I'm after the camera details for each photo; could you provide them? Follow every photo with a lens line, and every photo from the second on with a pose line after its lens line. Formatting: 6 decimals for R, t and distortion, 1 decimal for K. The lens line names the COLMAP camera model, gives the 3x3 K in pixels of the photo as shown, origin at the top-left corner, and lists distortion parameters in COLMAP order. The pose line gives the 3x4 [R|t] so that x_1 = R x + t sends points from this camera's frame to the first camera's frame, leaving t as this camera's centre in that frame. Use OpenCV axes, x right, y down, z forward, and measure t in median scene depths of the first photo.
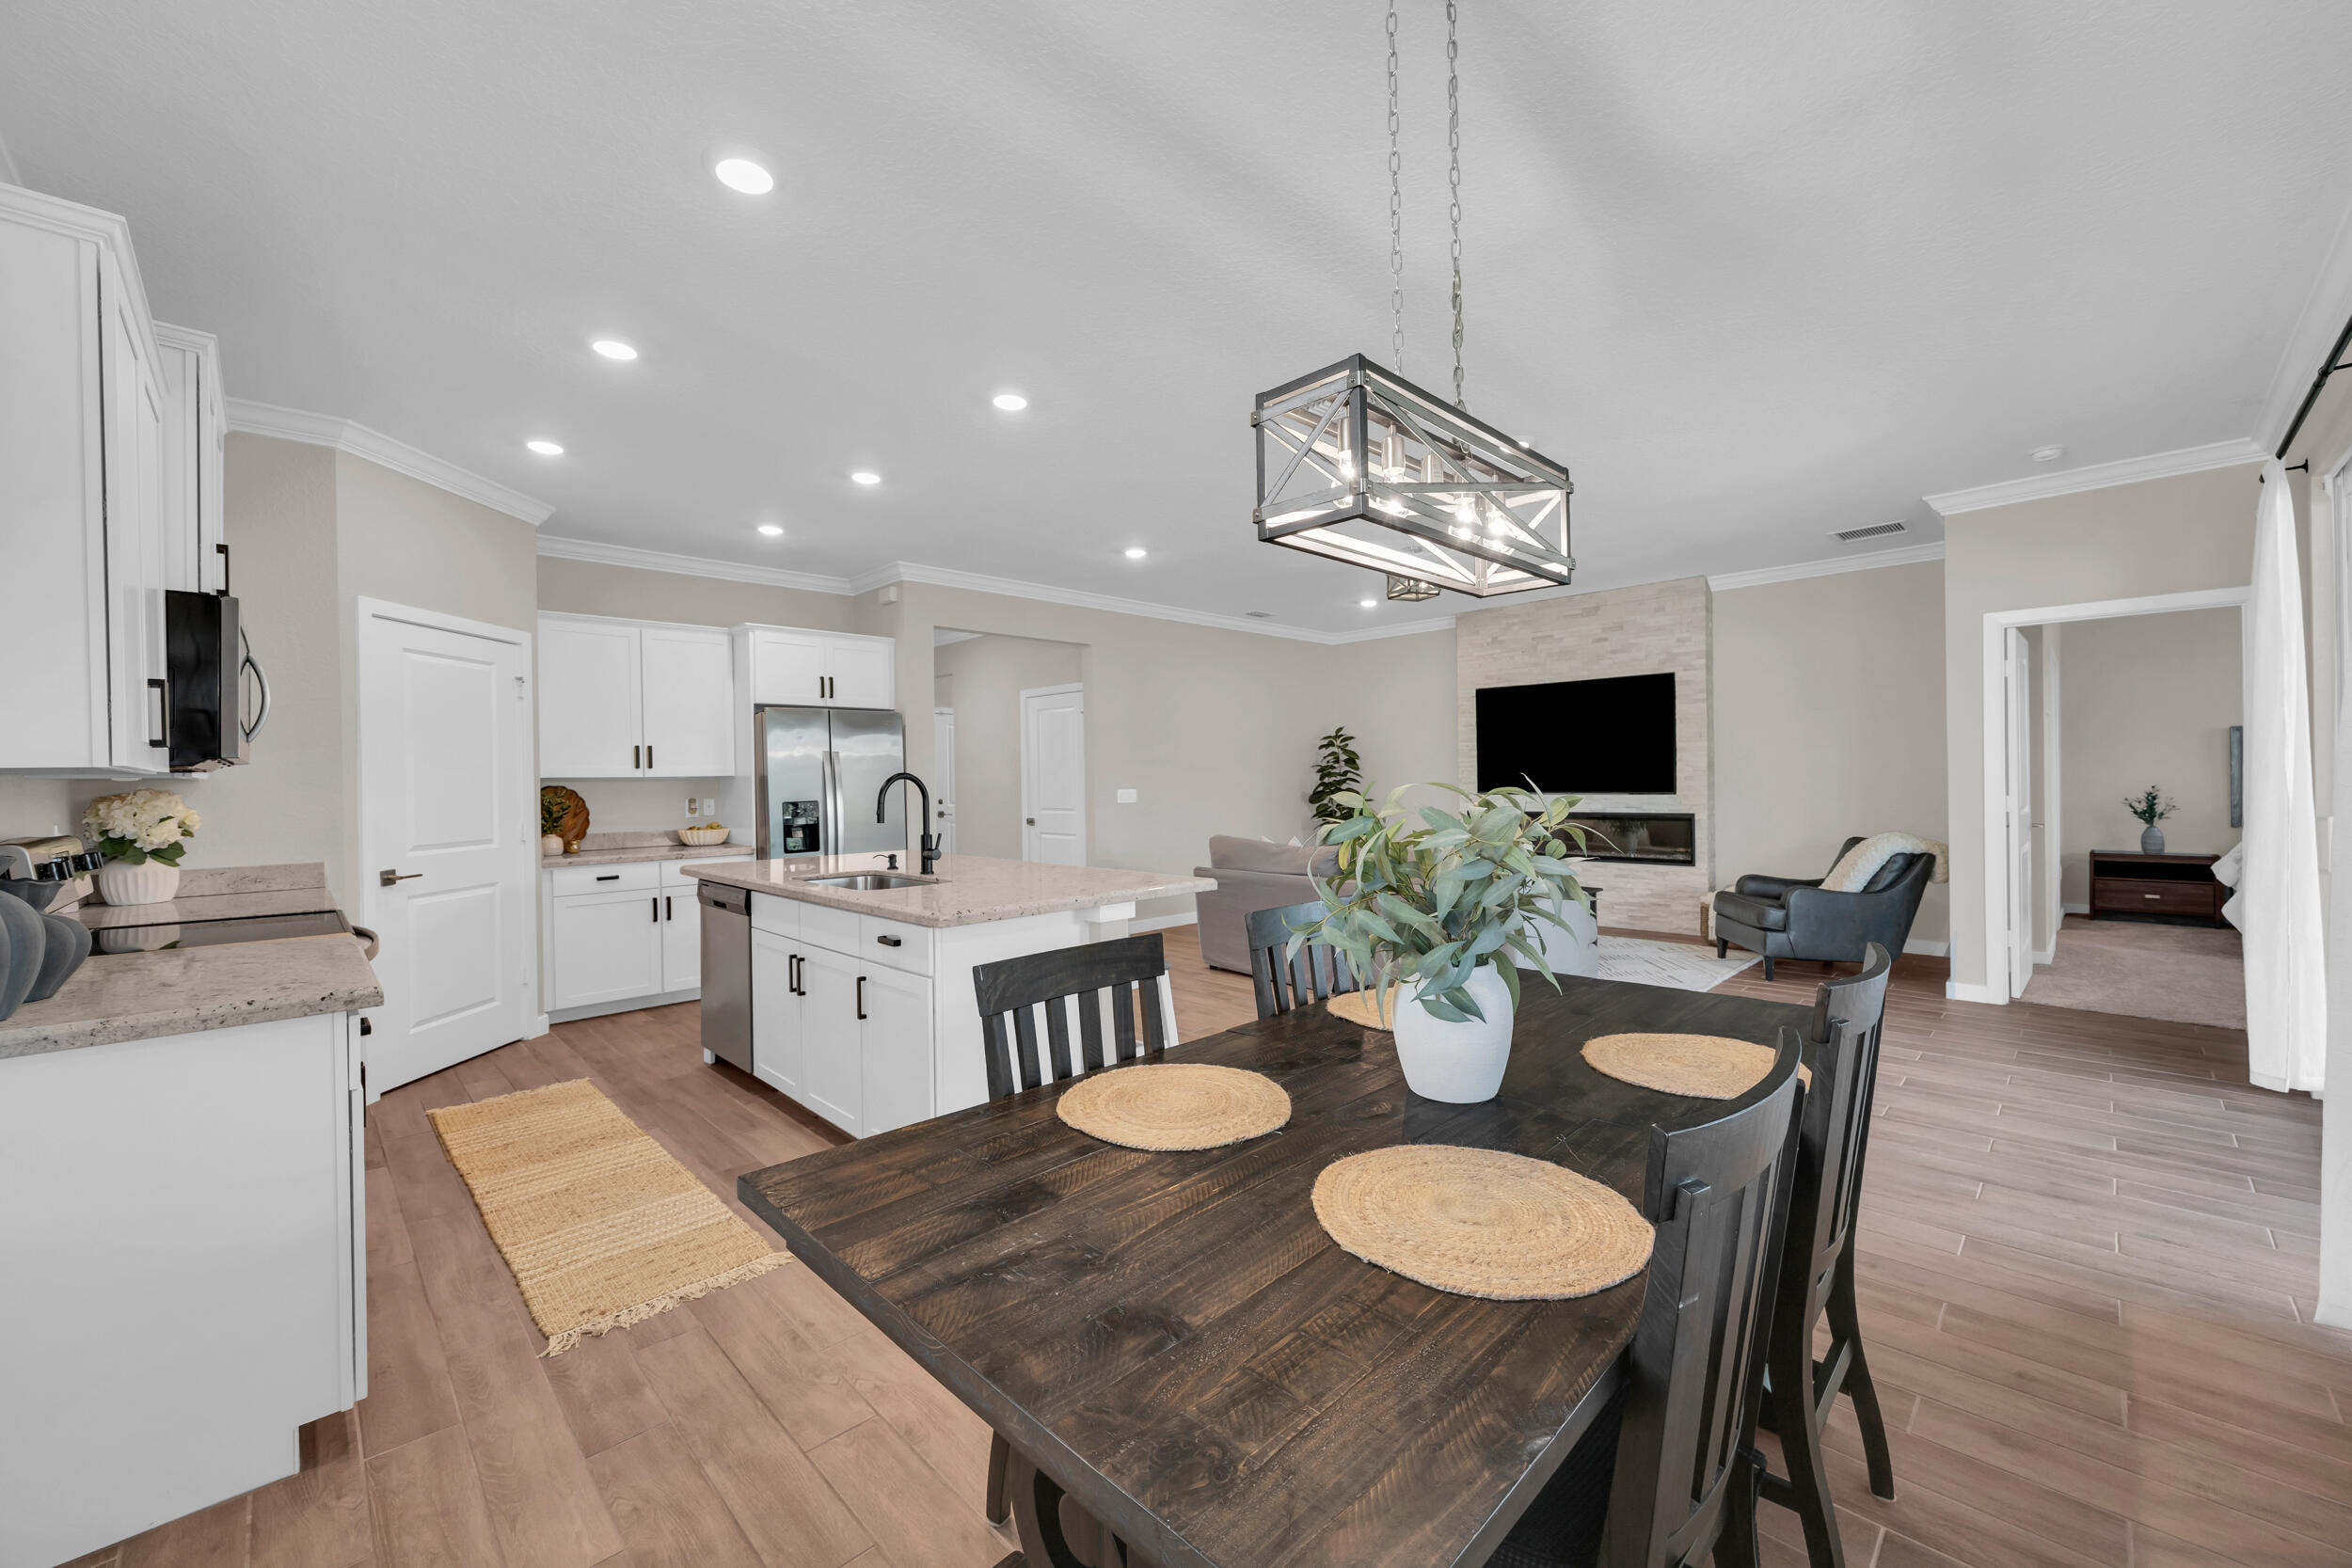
lens RADIAL K [[921.7, 0, 1154.9], [0, 921.7, 786.3], [0, 0, 1]] dist [0.000726, -0.000050]
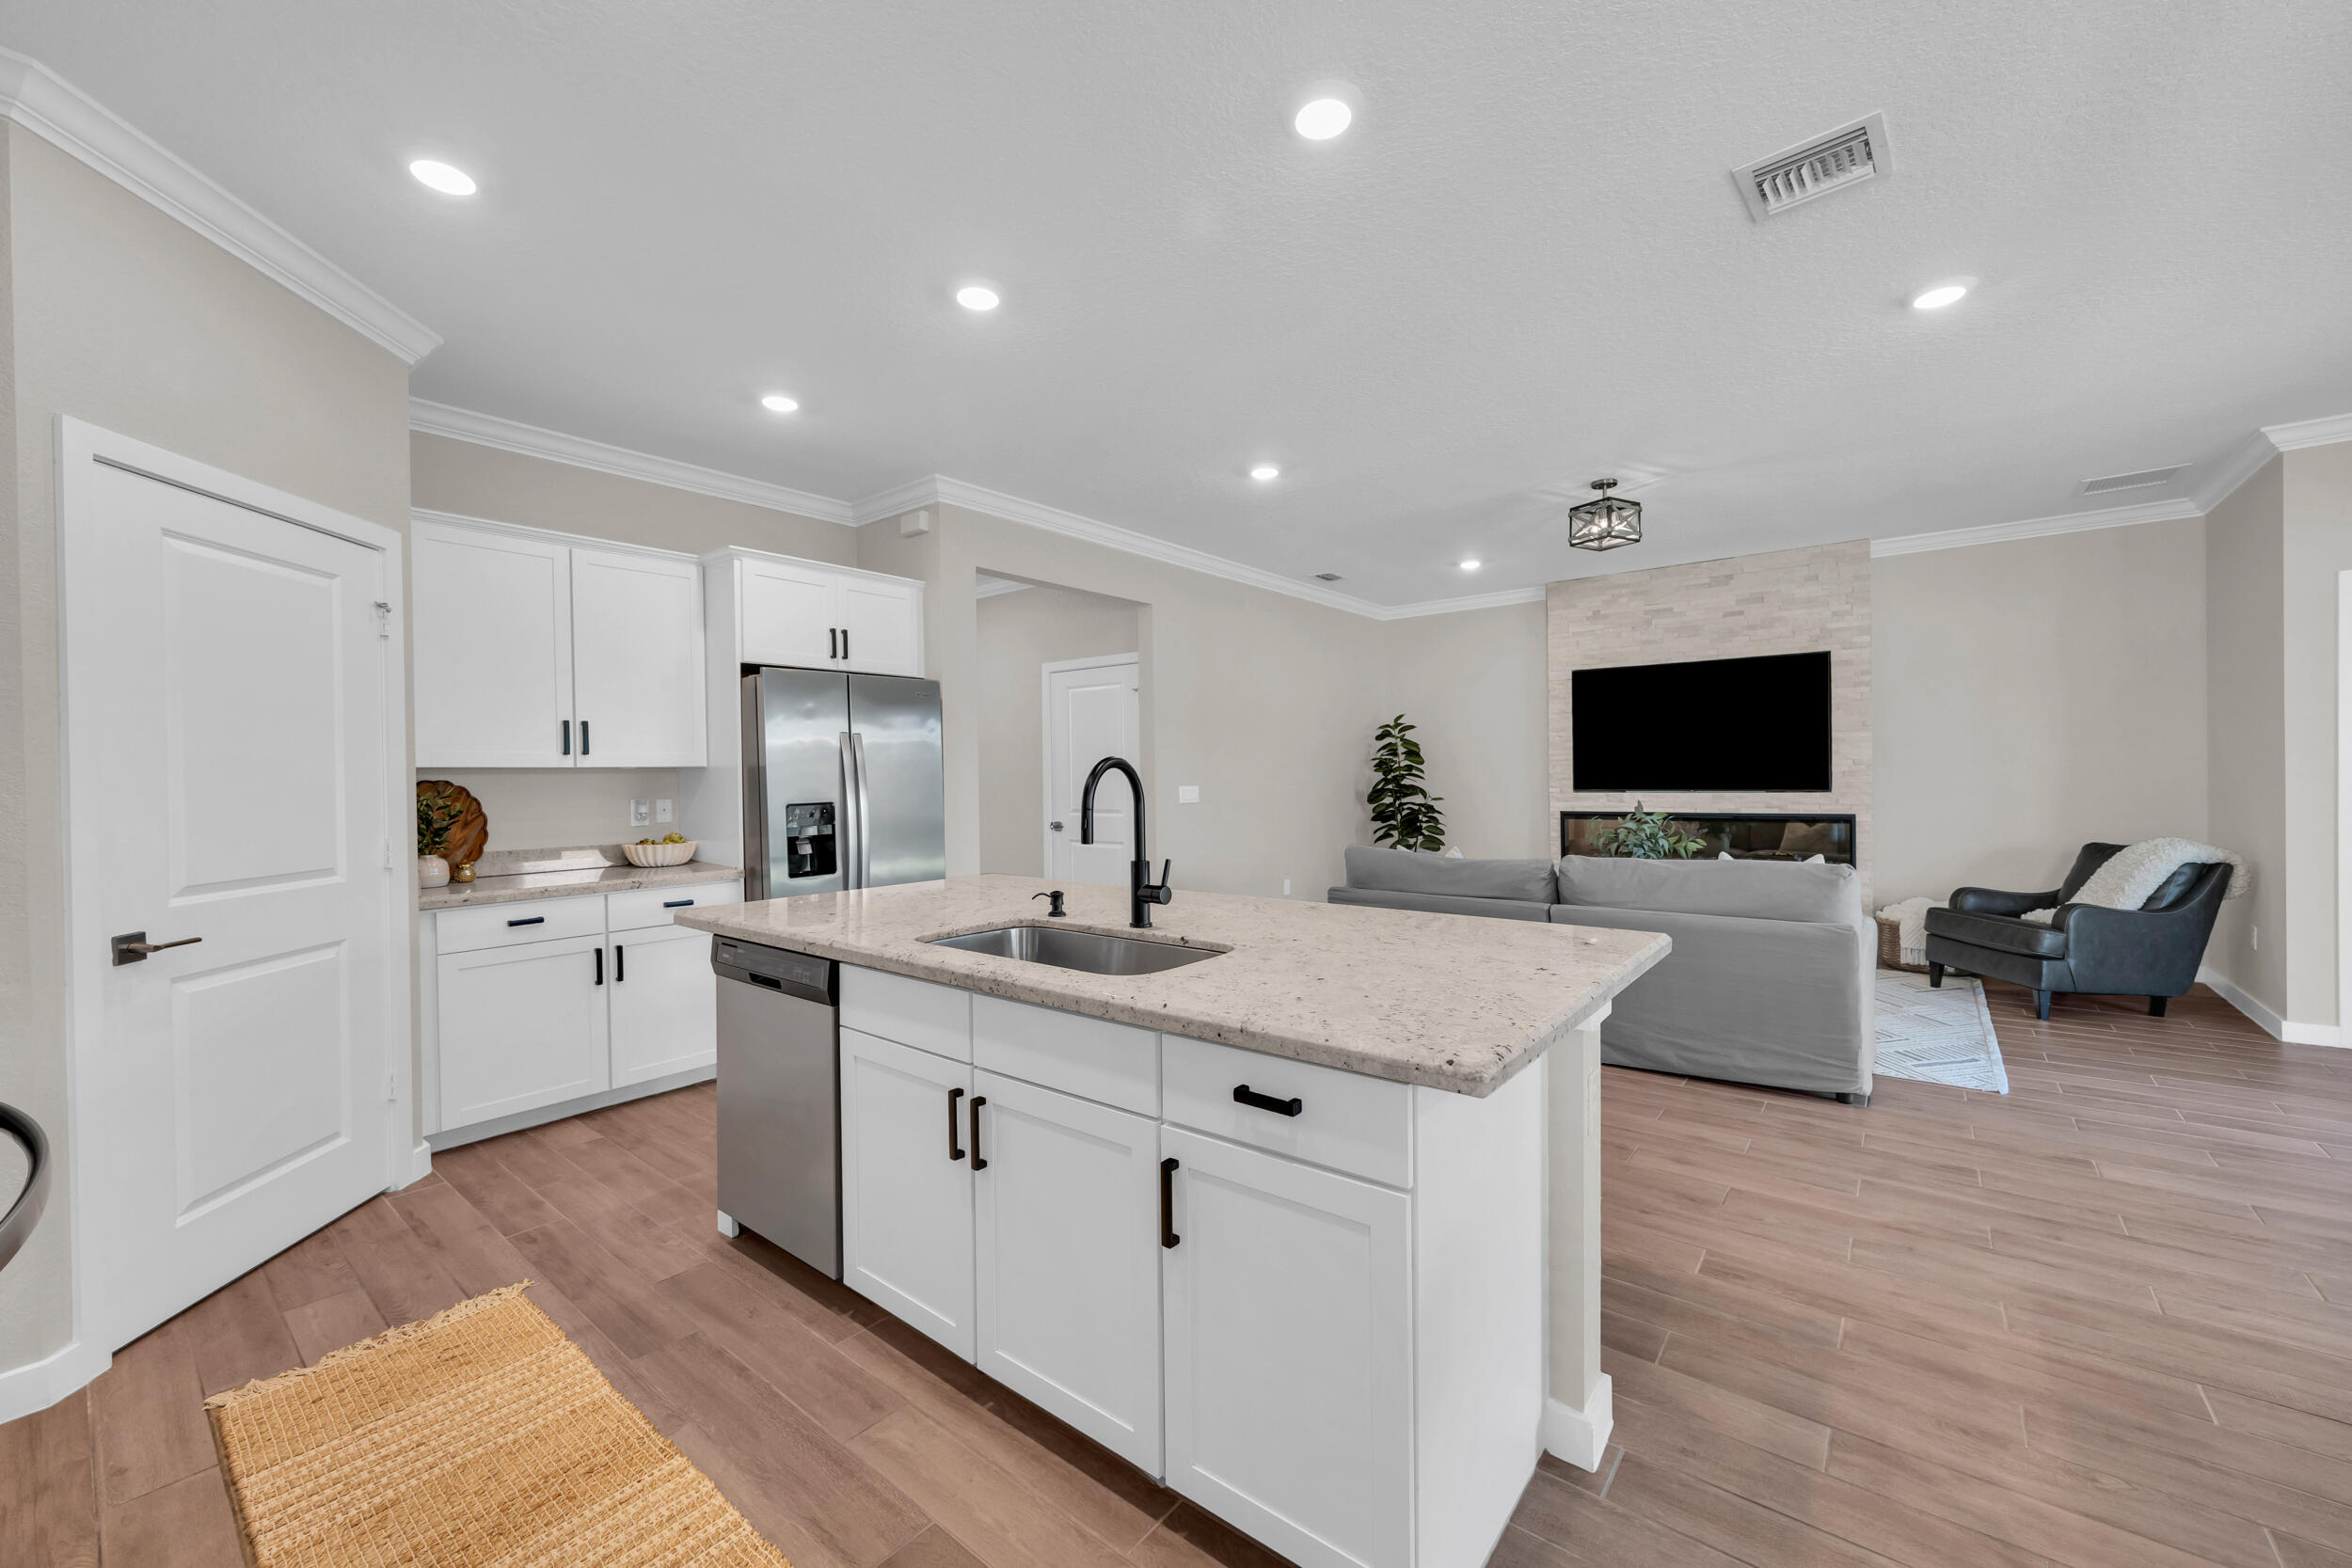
lens RADIAL K [[921.7, 0, 1156.6], [0, 921.7, 785.0], [0, 0, 1]] dist [0.000726, -0.000050]
pose [[0.992843, 0.000716, 0.119422, -0.218237], [-0.000927, 0.999998, 0.001715, 0.001288], [-0.119420, -0.001814, 0.992842, 0.286634]]
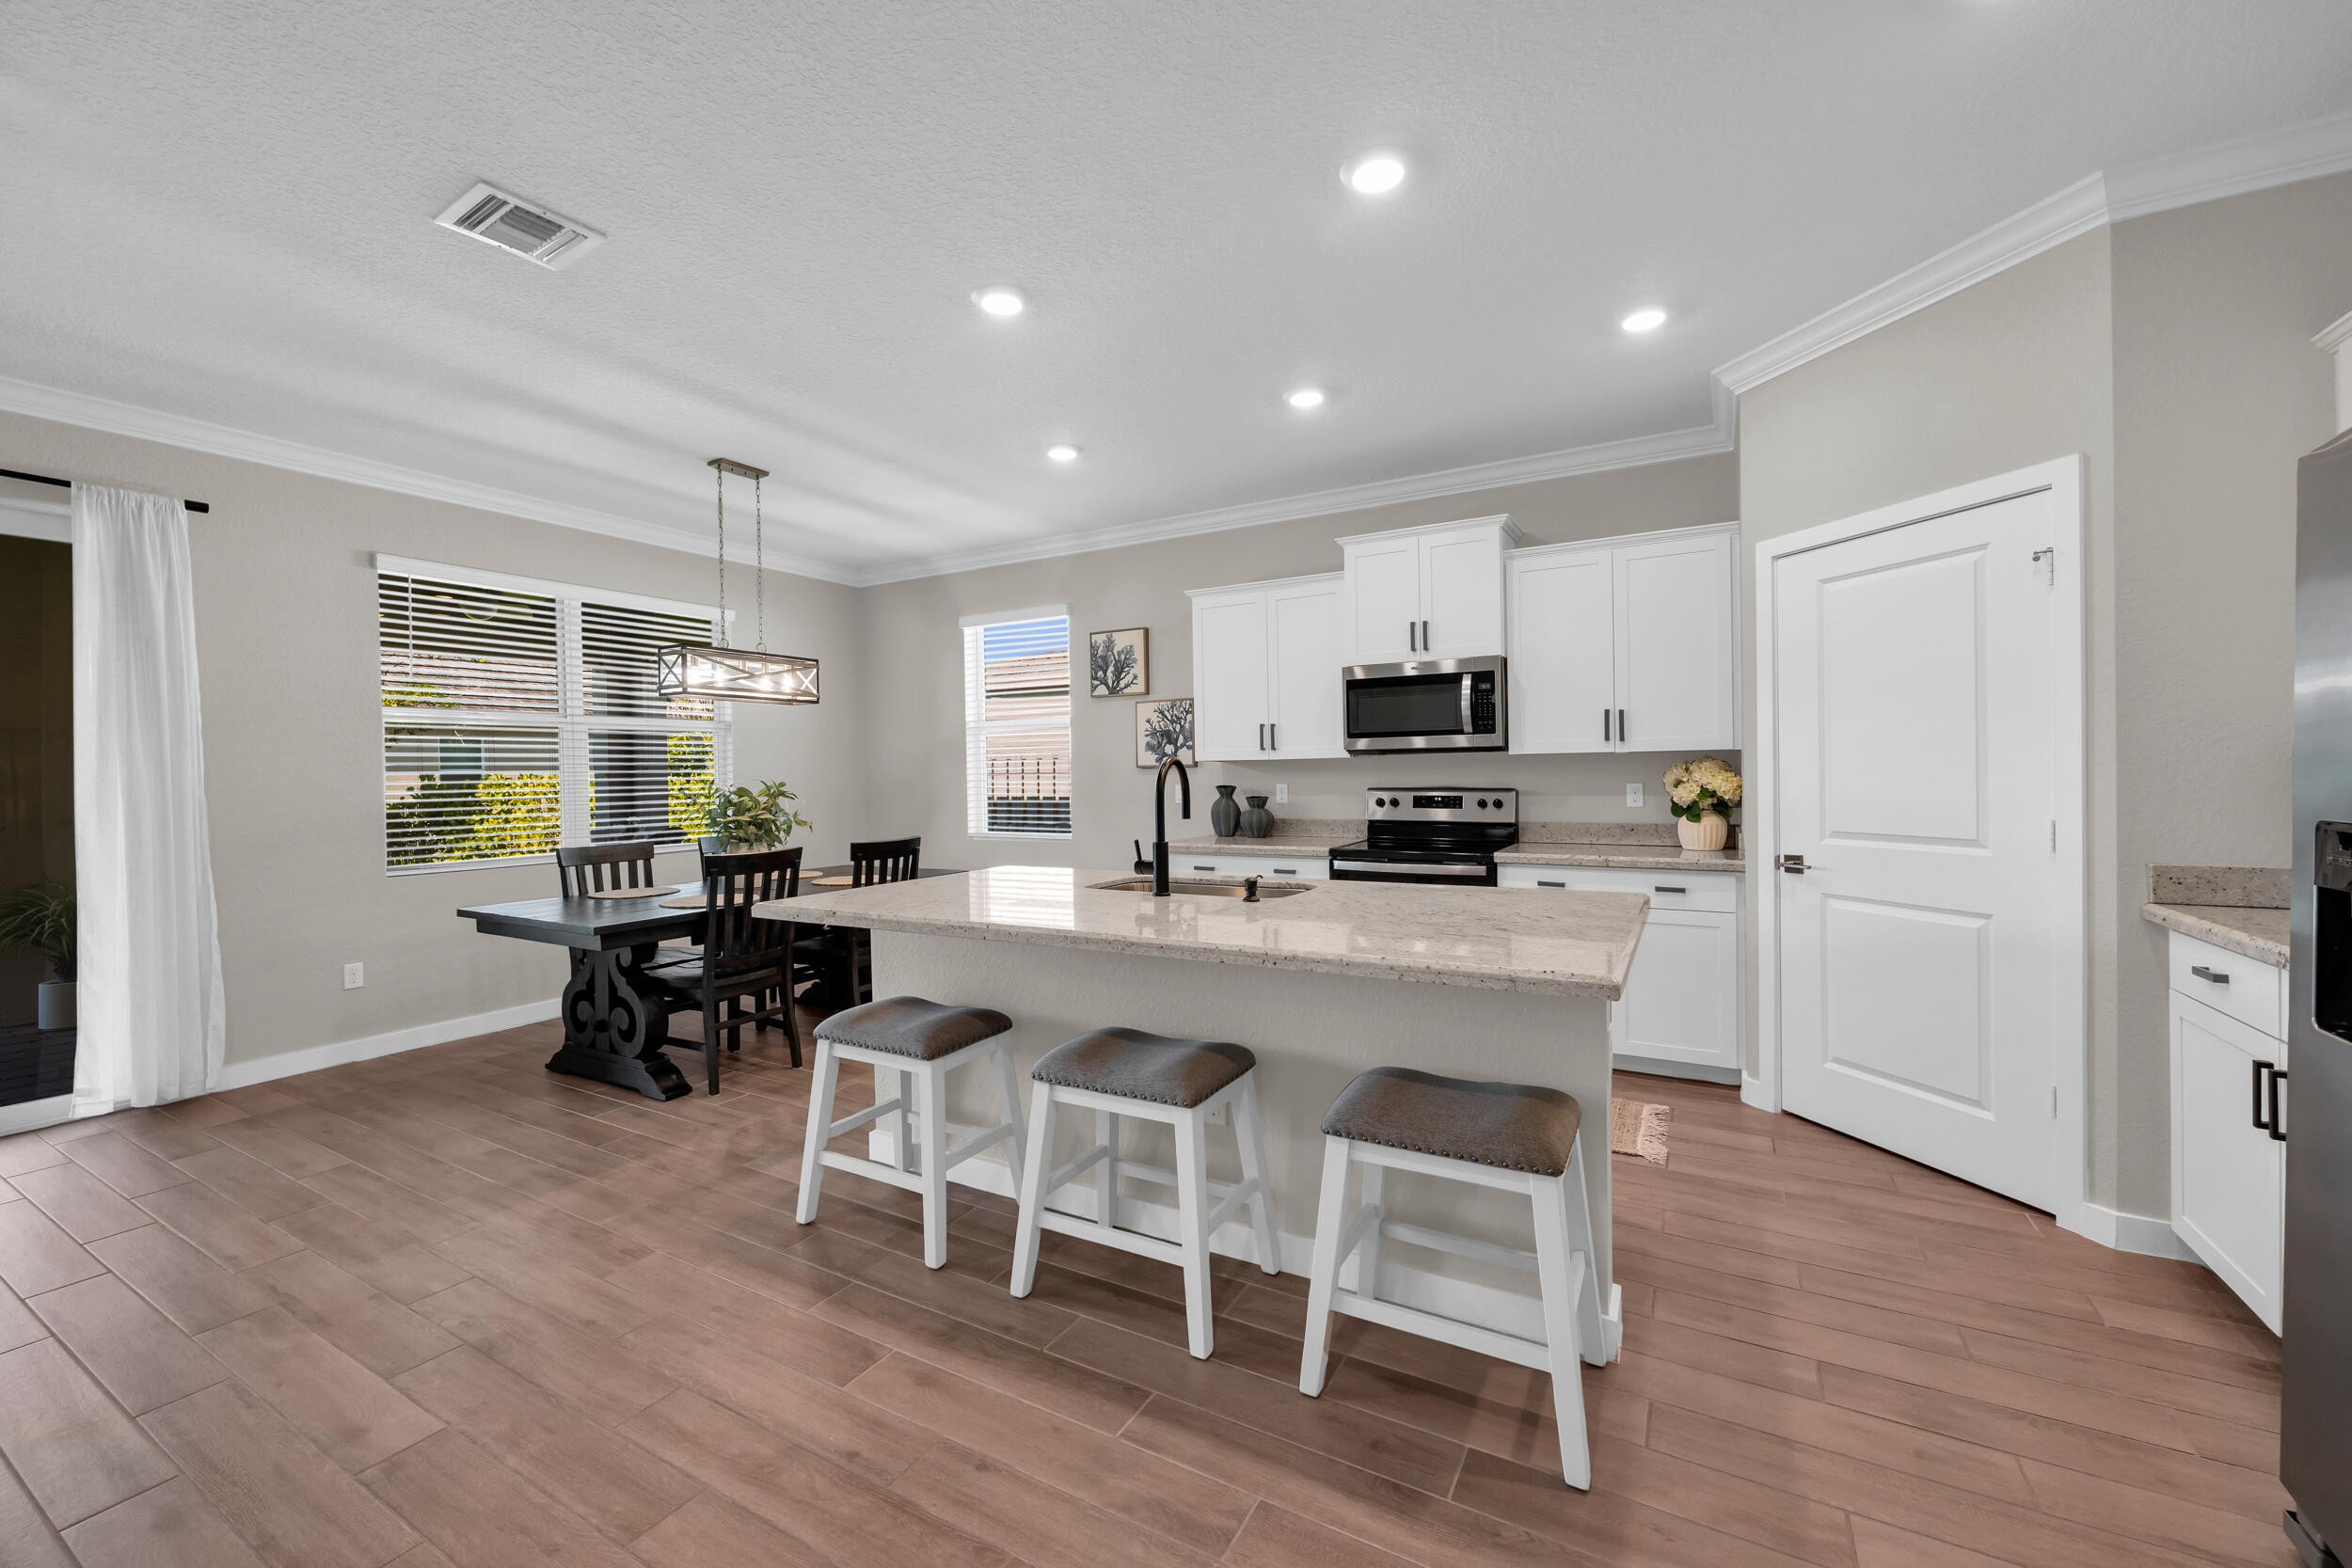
lens RADIAL K [[921.7, 0, 1155.9], [0, 921.7, 780.8], [0, 0, 1]] dist [0.000726, -0.000050]
pose [[-0.961569, 0.031559, -0.272742, -0.033410], [0.026588, 0.999406, 0.021906, -0.007967], [0.273272, 0.013812, -0.961838, 1.199929]]
